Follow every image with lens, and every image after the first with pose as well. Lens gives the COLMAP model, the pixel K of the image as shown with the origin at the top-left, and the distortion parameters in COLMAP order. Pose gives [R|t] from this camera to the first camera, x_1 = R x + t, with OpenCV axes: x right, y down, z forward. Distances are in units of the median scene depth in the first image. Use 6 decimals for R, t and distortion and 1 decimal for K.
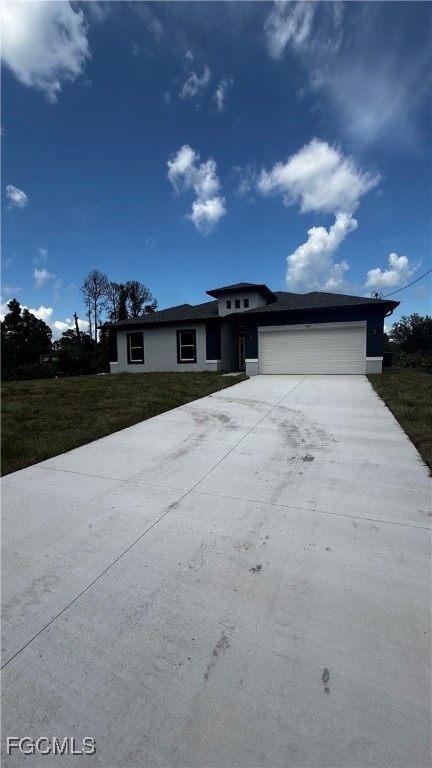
lens RADIAL K [[311.5, 0, 216.0], [0, 311.5, 384.0], [0, 0, 1]] dist [-0.000623, -0.000009]
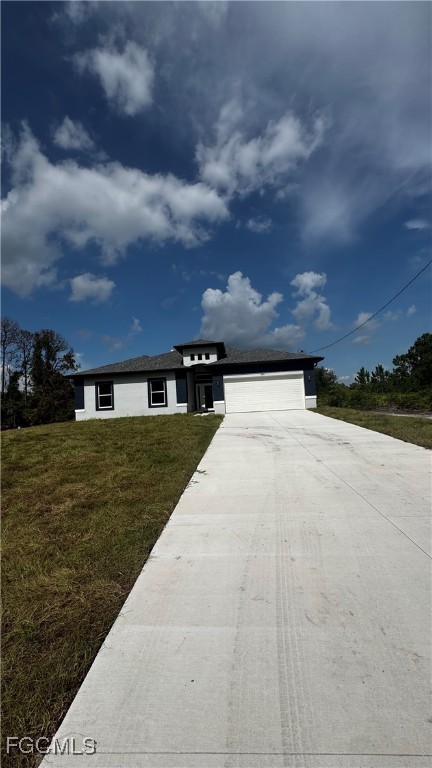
lens RADIAL K [[311.5, 0, 216.0], [0, 311.5, 384.0], [0, 0, 1]] dist [-0.000623, -0.000009]
pose [[0.951959, -0.016090, 0.305803, -0.238419], [0.062636, 0.987737, -0.143012, 0.024276], [-0.299752, 0.155296, 0.941293, -0.139240]]
